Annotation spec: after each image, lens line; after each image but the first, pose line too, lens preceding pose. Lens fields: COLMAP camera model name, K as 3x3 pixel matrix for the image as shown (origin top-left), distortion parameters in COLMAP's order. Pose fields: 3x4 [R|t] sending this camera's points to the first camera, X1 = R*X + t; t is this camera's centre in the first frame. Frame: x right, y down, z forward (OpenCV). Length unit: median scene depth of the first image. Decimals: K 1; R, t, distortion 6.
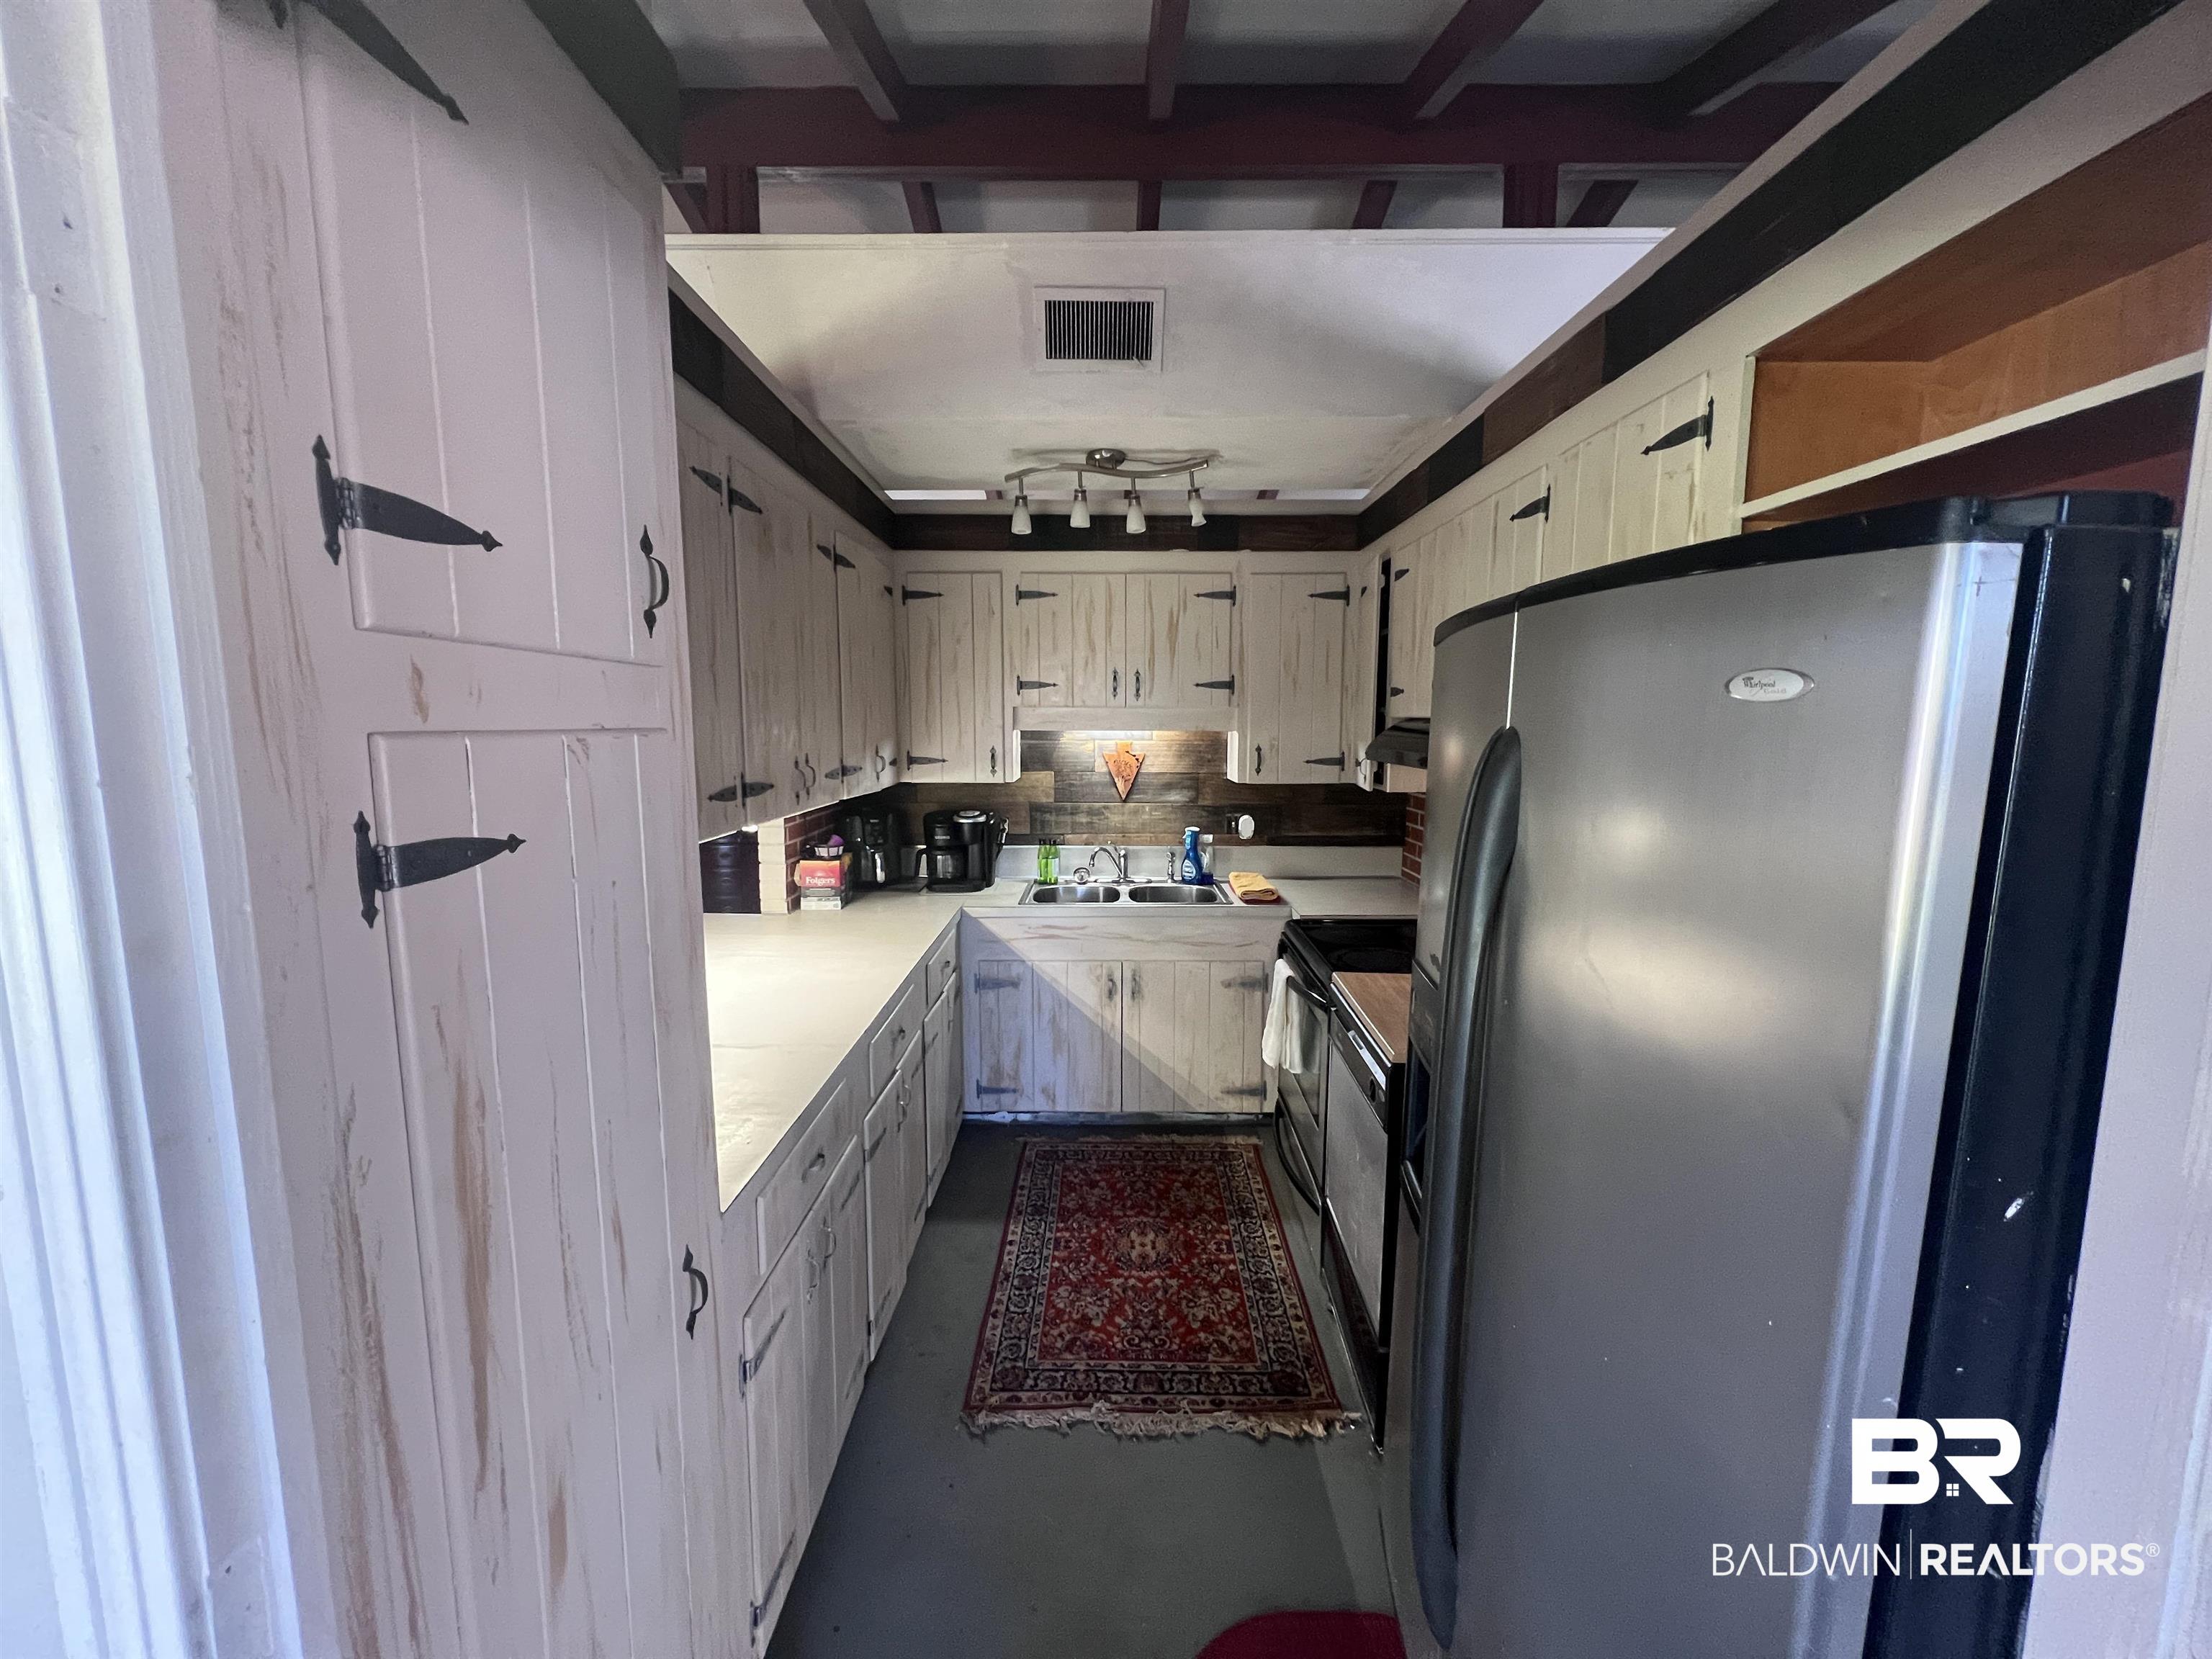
lens RADIAL K [[881.3, 0, 1108.5], [0, 881.3, 825.9], [0, 0, 1]] dist [-0.009833, 0.001935]
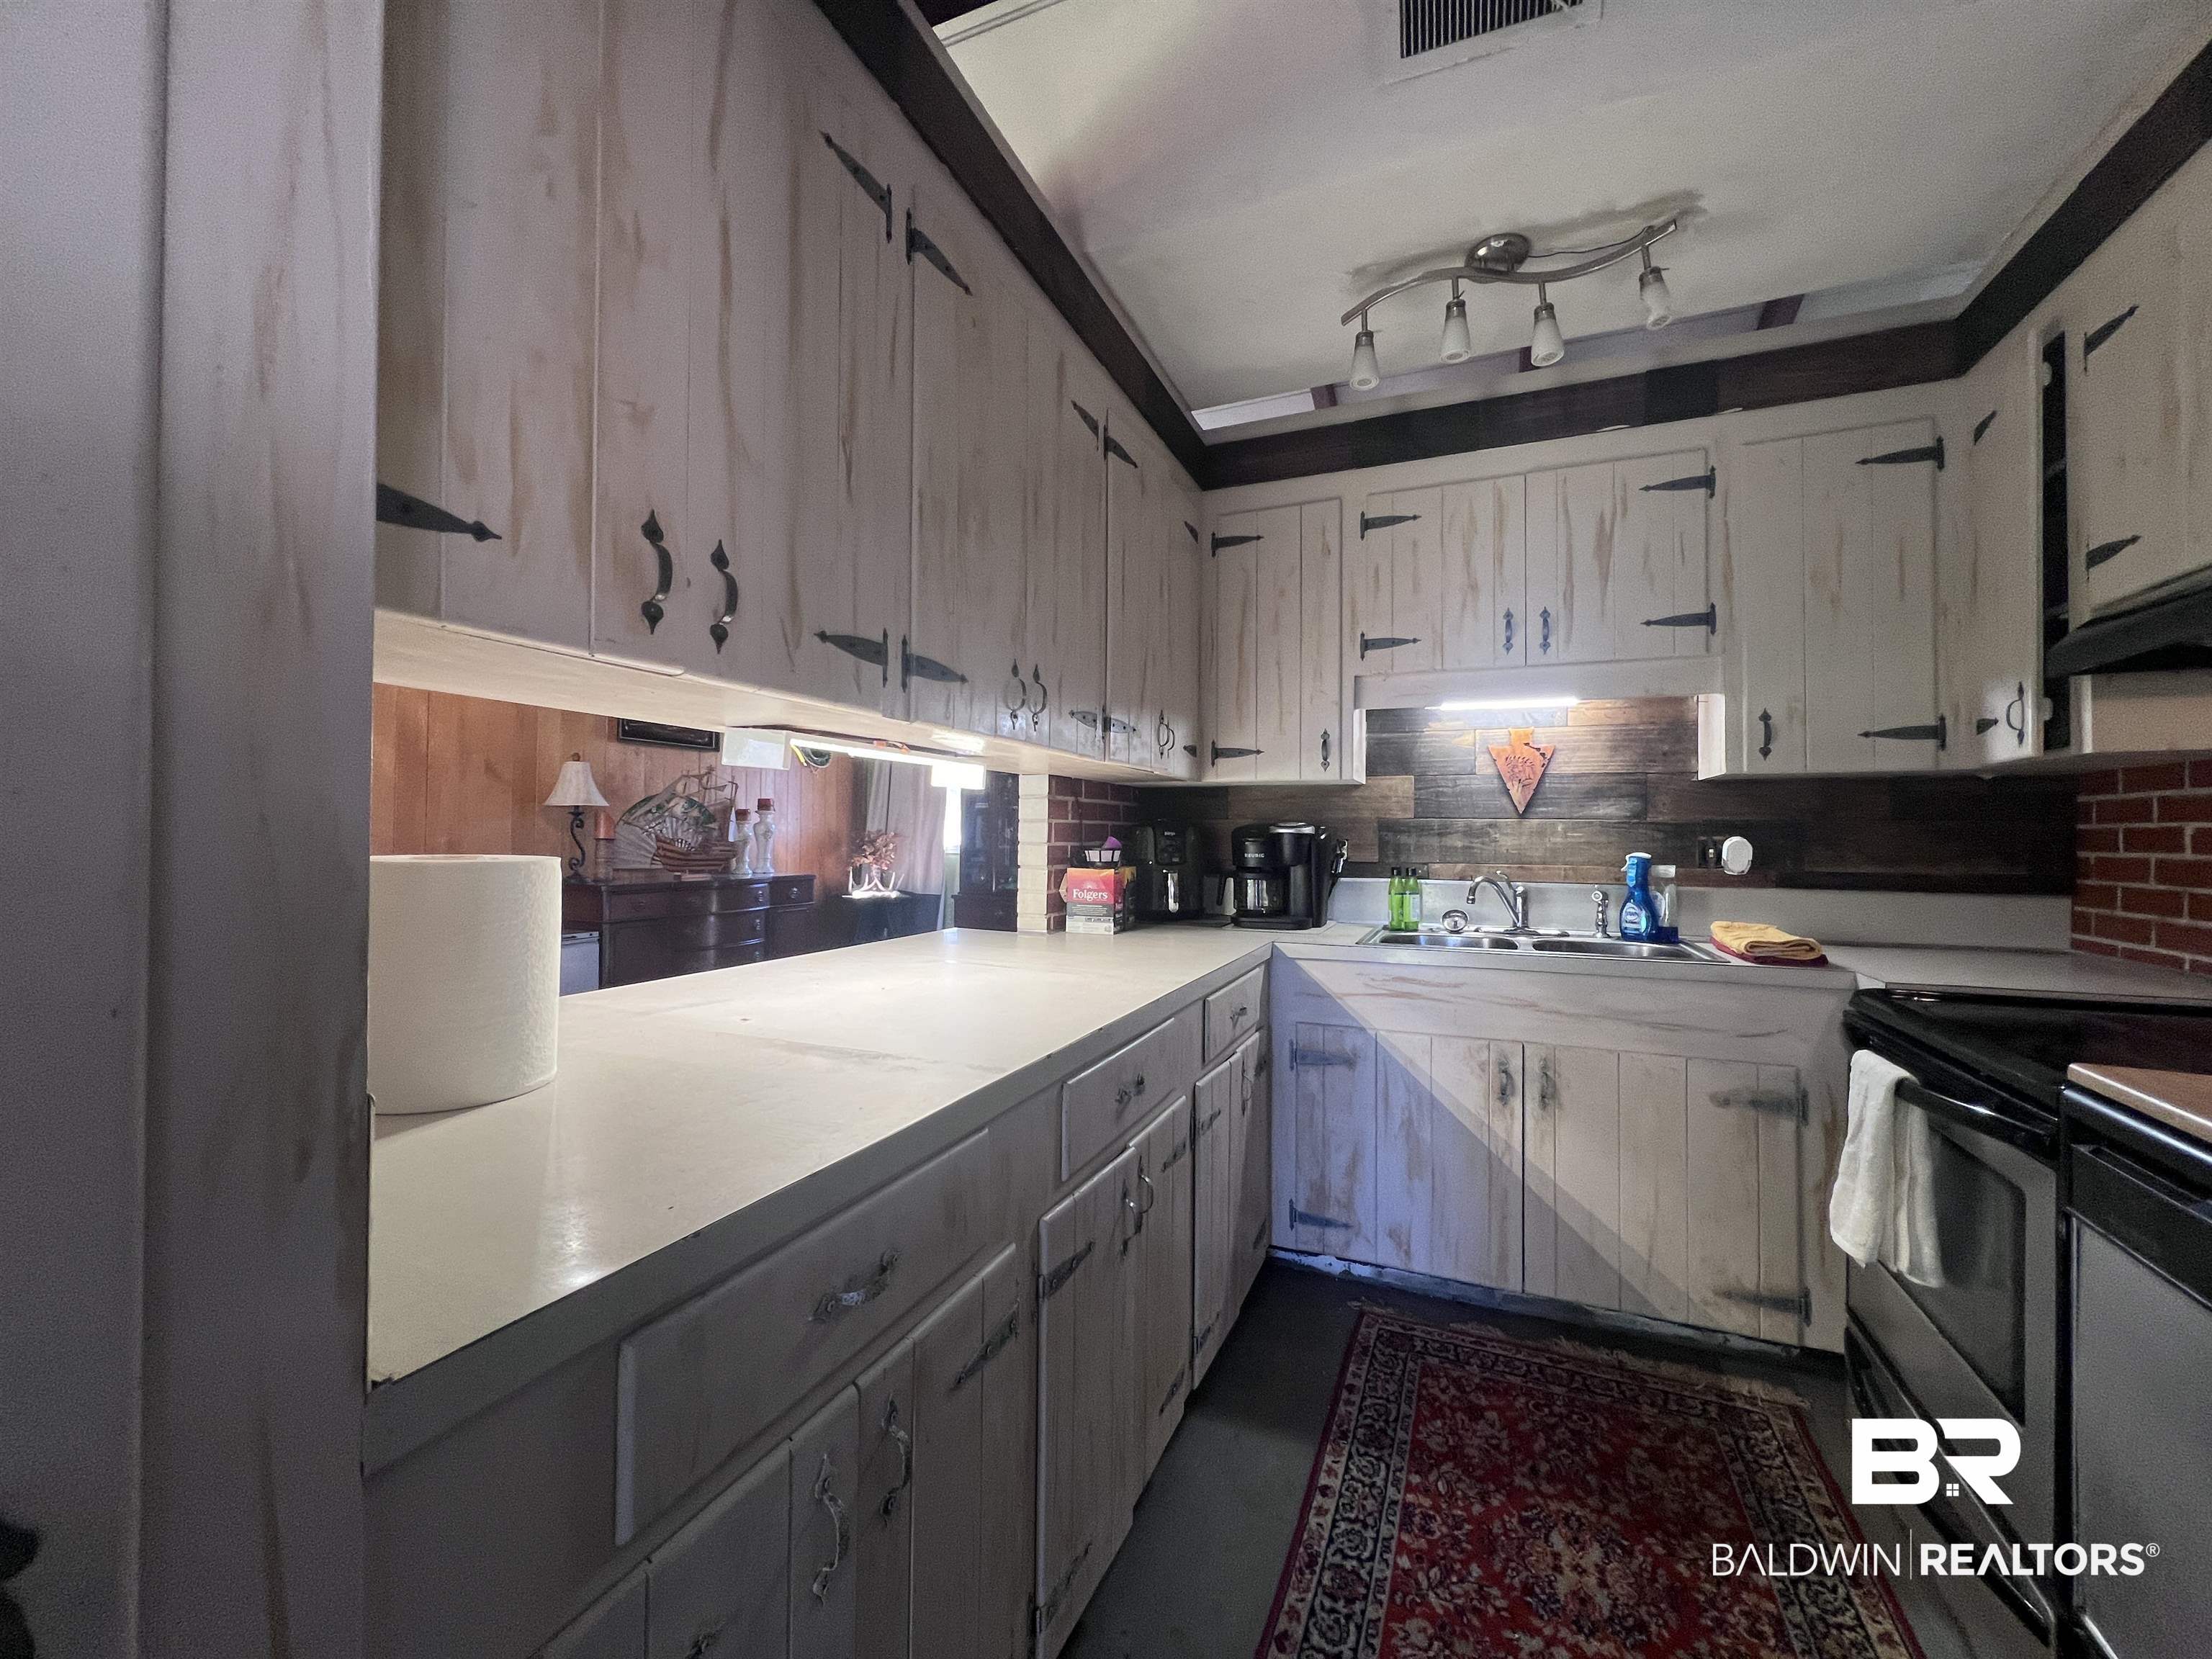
lens RADIAL K [[881.3, 0, 1097.4], [0, 881.3, 827.3], [0, 0, 1]] dist [-0.009833, 0.001935]
pose [[0.916195, 0.000020, -0.400733, -0.012234], [-0.051859, 0.991597, -0.118514, 0.089511], [0.397363, 0.129364, 0.908497, 0.279342]]
